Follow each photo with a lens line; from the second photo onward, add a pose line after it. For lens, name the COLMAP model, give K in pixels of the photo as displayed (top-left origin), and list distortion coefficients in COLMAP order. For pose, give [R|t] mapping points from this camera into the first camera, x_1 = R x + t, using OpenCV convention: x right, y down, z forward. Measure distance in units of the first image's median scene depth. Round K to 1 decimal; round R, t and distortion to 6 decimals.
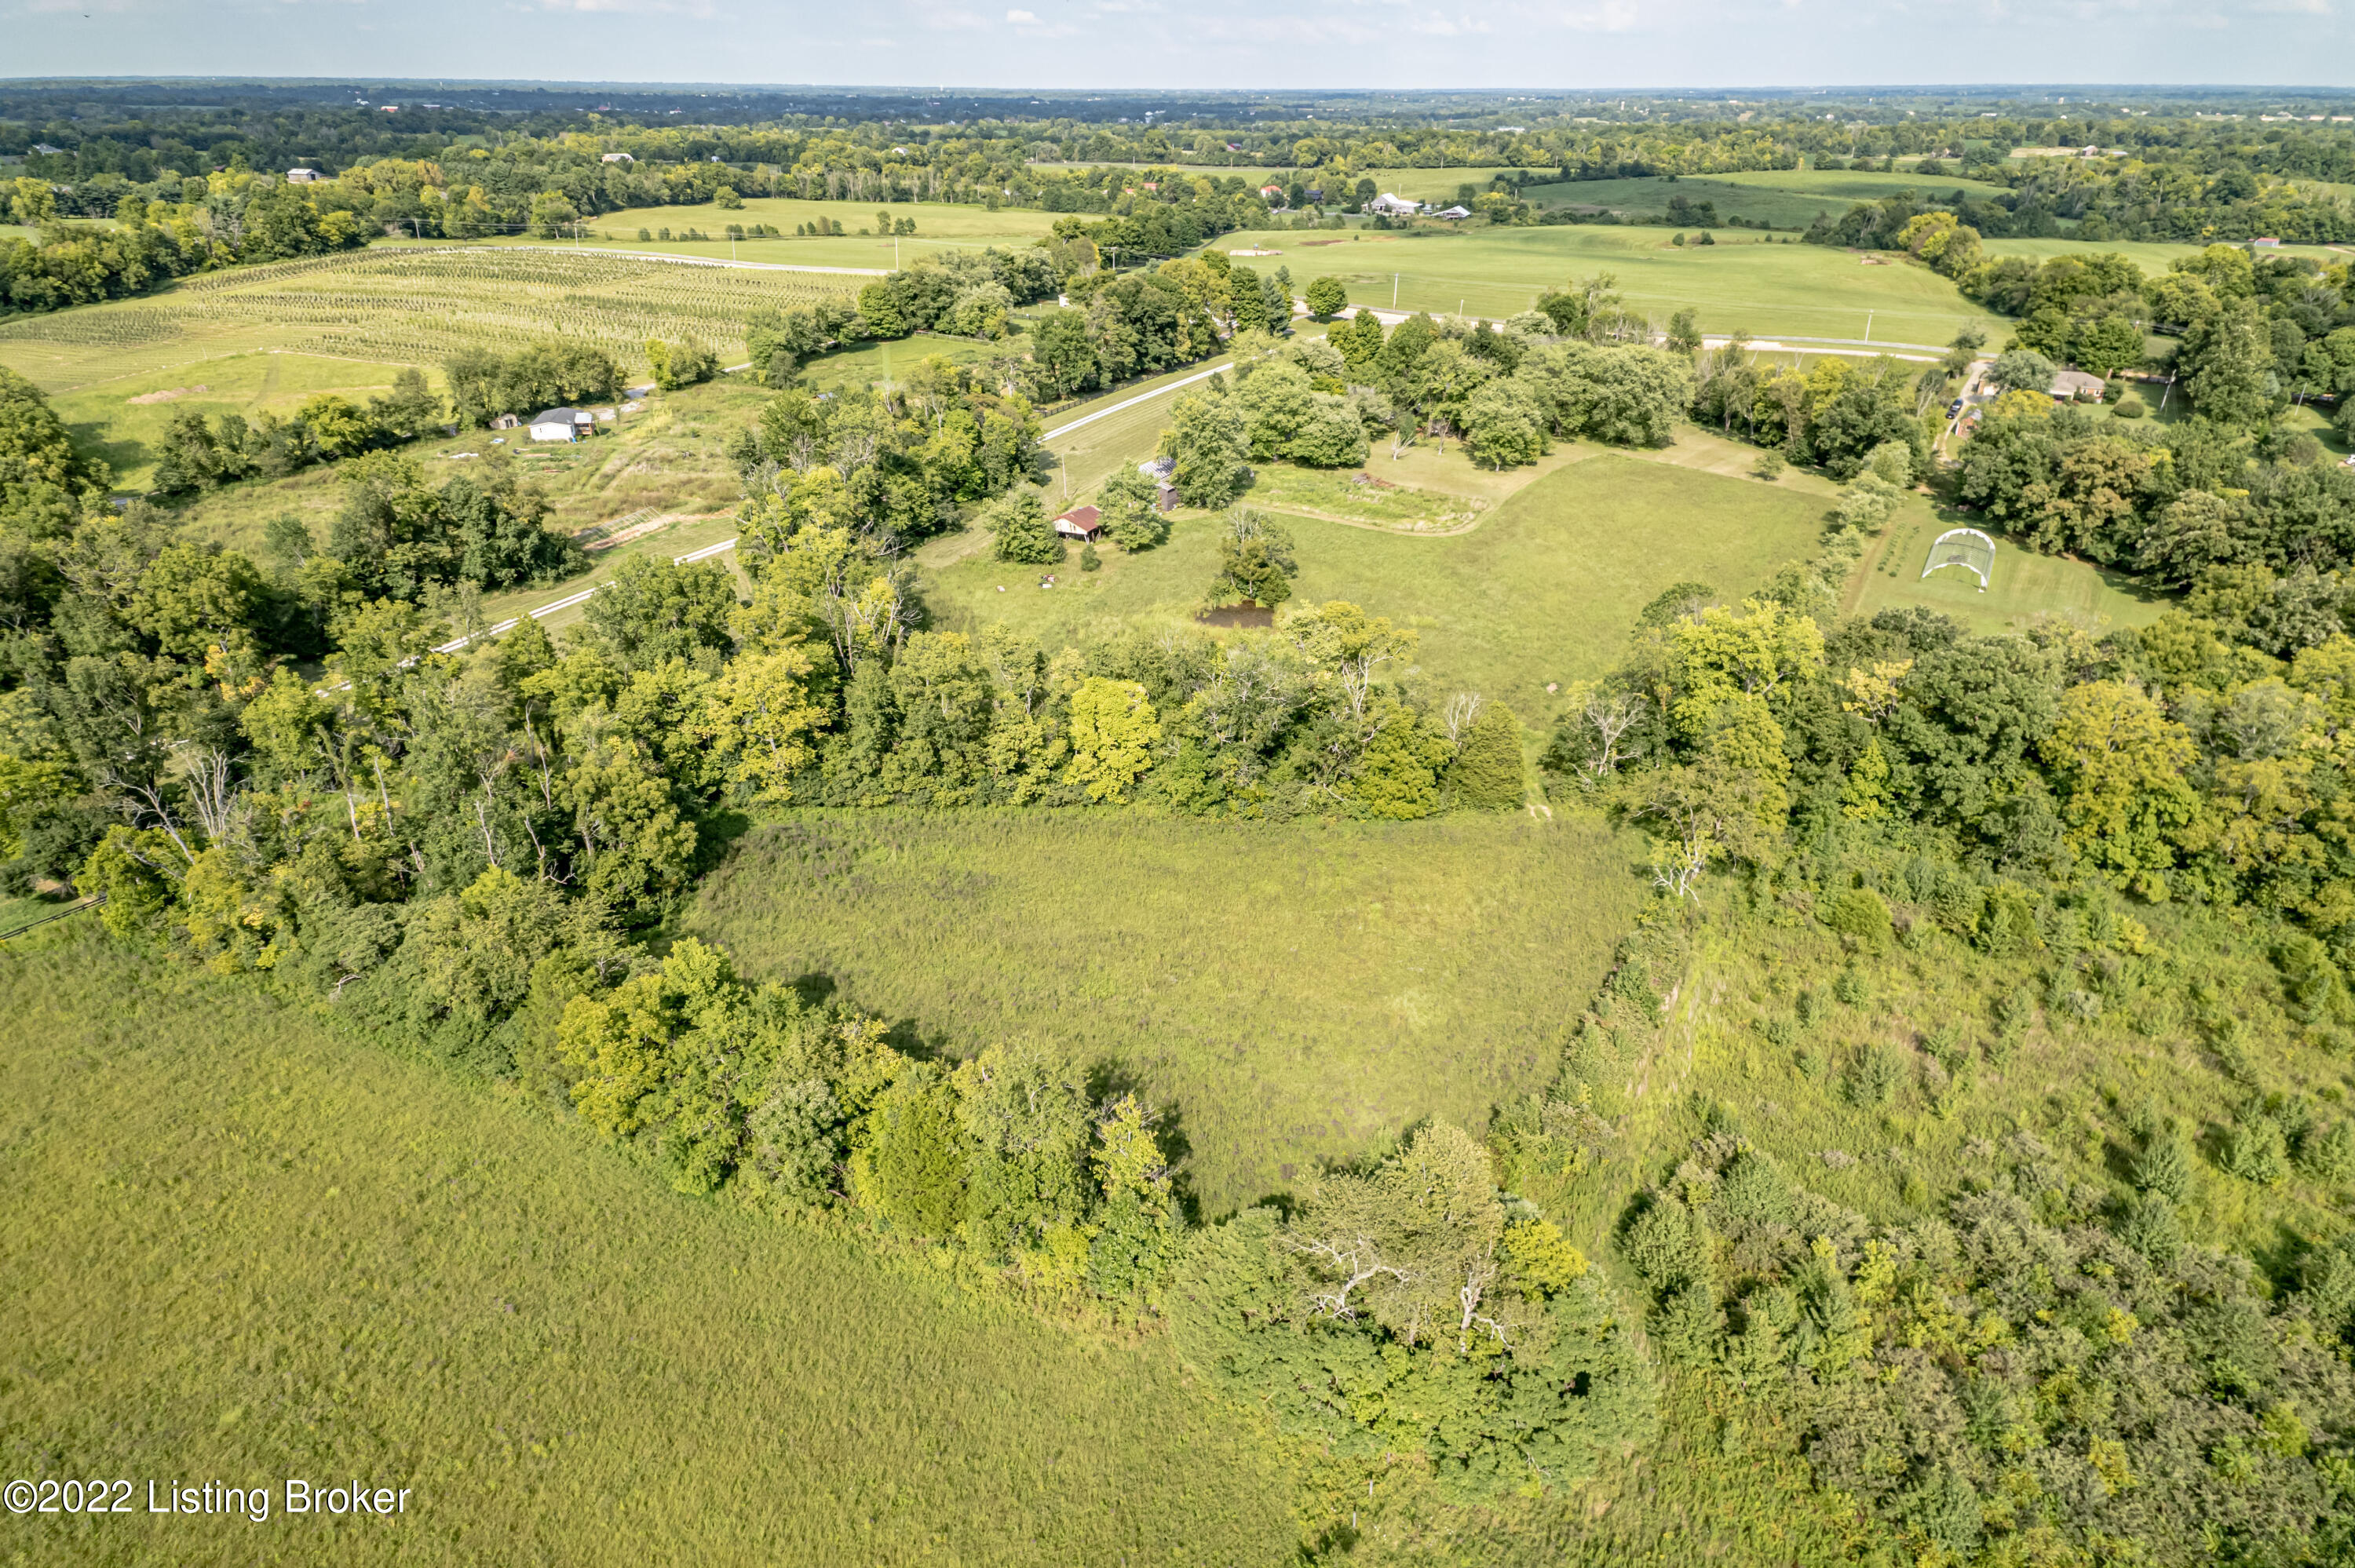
lens RADIAL K [[1457.9, 0, 1177.1], [0, 1457.9, 802.5], [0, 0, 1]] dist [0.086849, -0.060860]
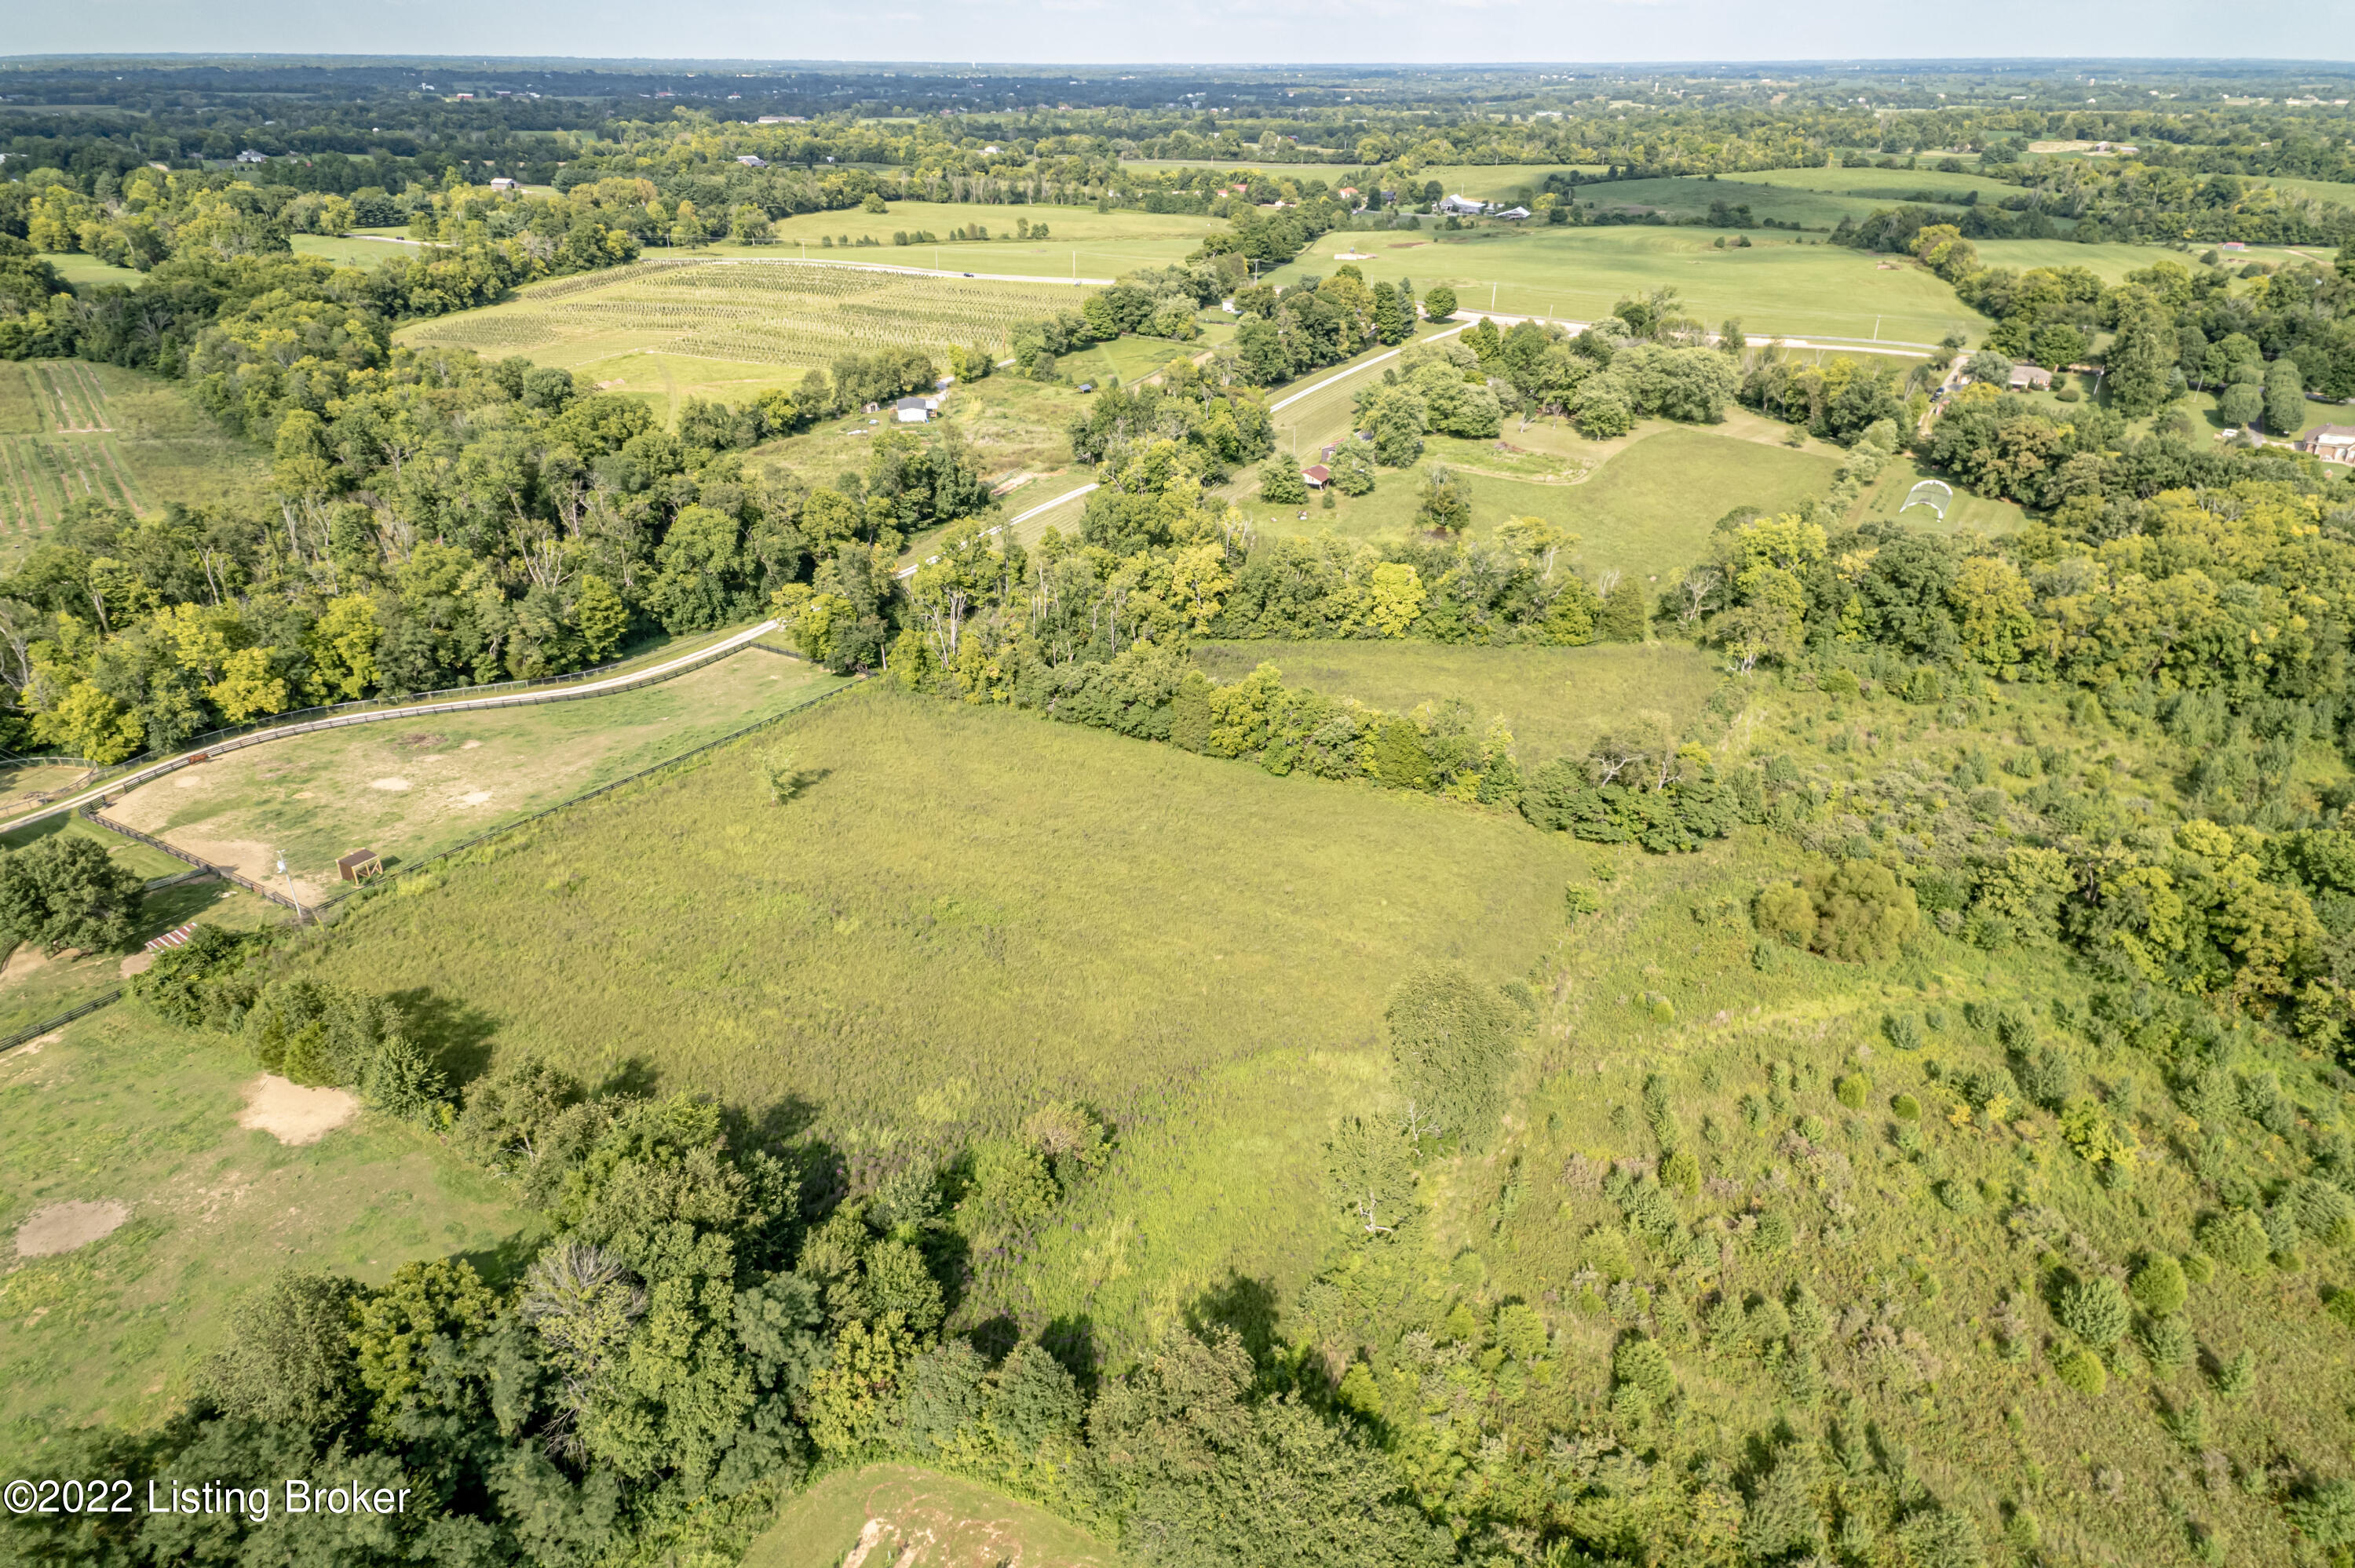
lens RADIAL K [[1457.9, 0, 1177.1], [0, 1457.9, 802.5], [0, 0, 1]] dist [0.086849, -0.060860]
pose [[0.999890, 0.005360, -0.013861, -0.143024], [-0.005157, 0.999879, 0.014665, 0.087781], [0.013938, -0.014592, 0.999796, -0.361324]]
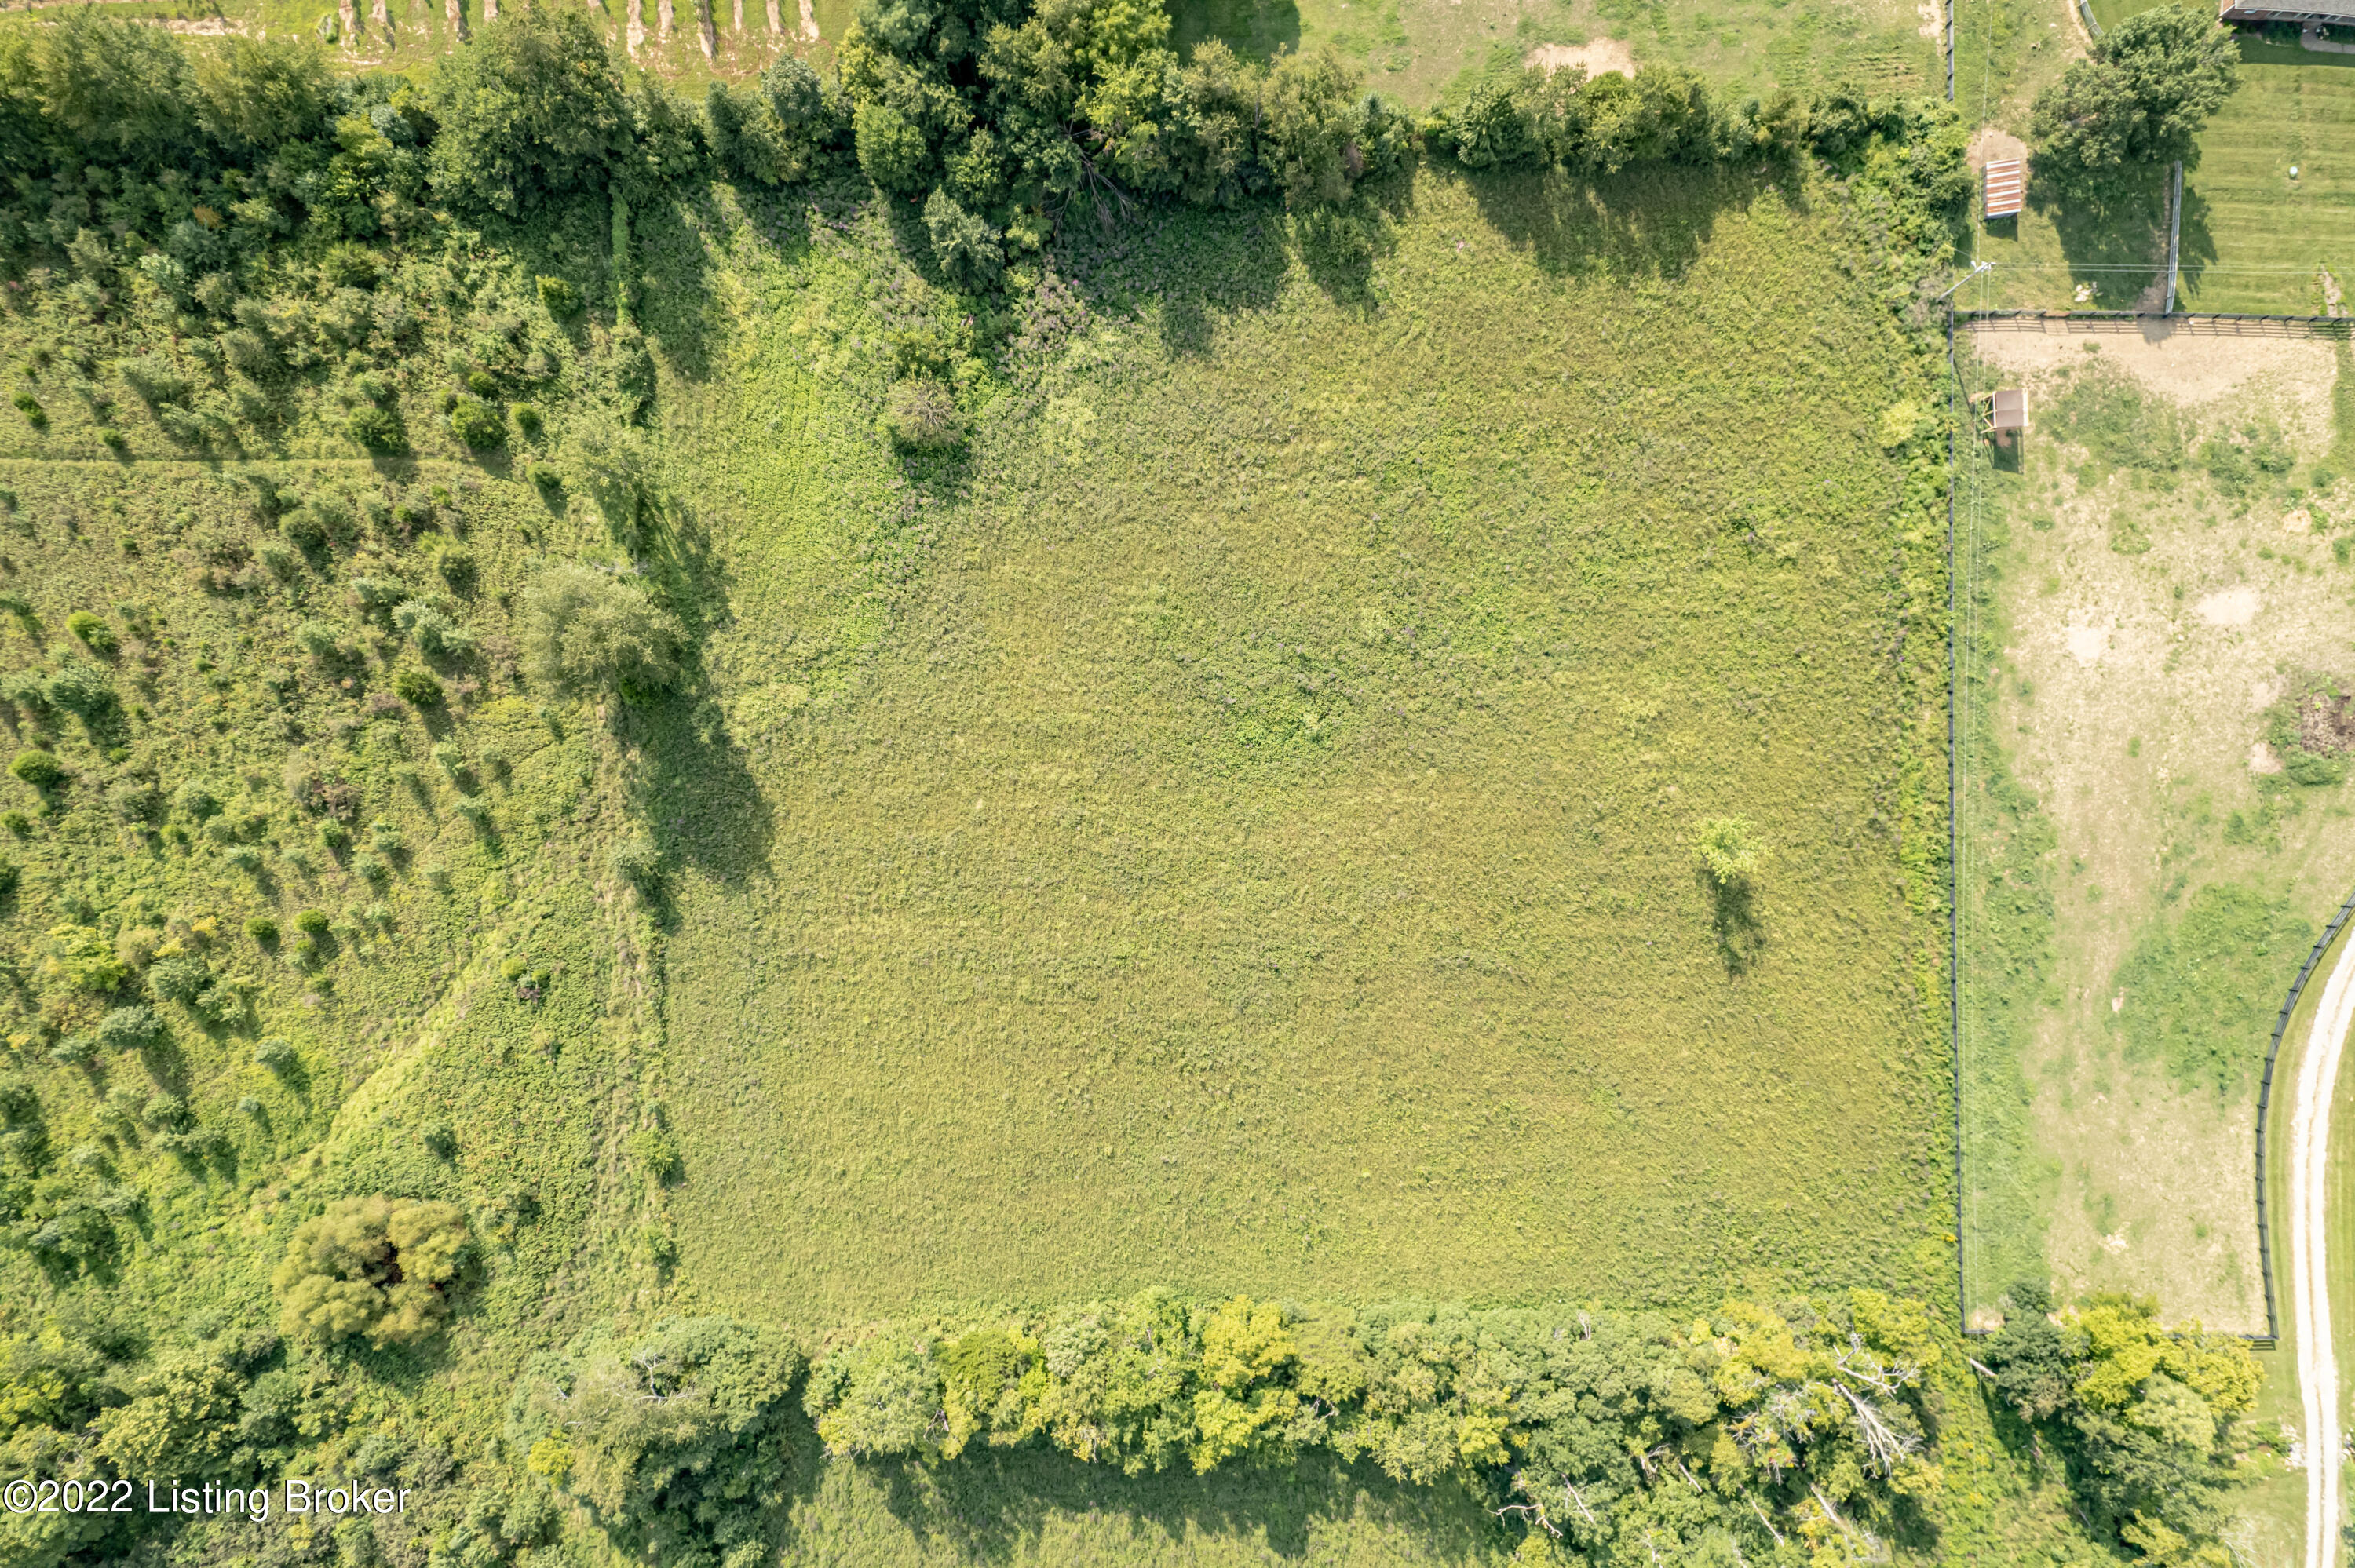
lens RADIAL K [[1457.9, 0, 1177.1], [0, 1457.9, 802.5], [0, 0, 1]] dist [0.086849, -0.060860]
pose [[-0.865510, 0.500777, -0.010702, -0.185371], [-0.225684, -0.370805, 0.900872, -0.281605], [0.447168, 0.782129, 0.433953, -0.004776]]
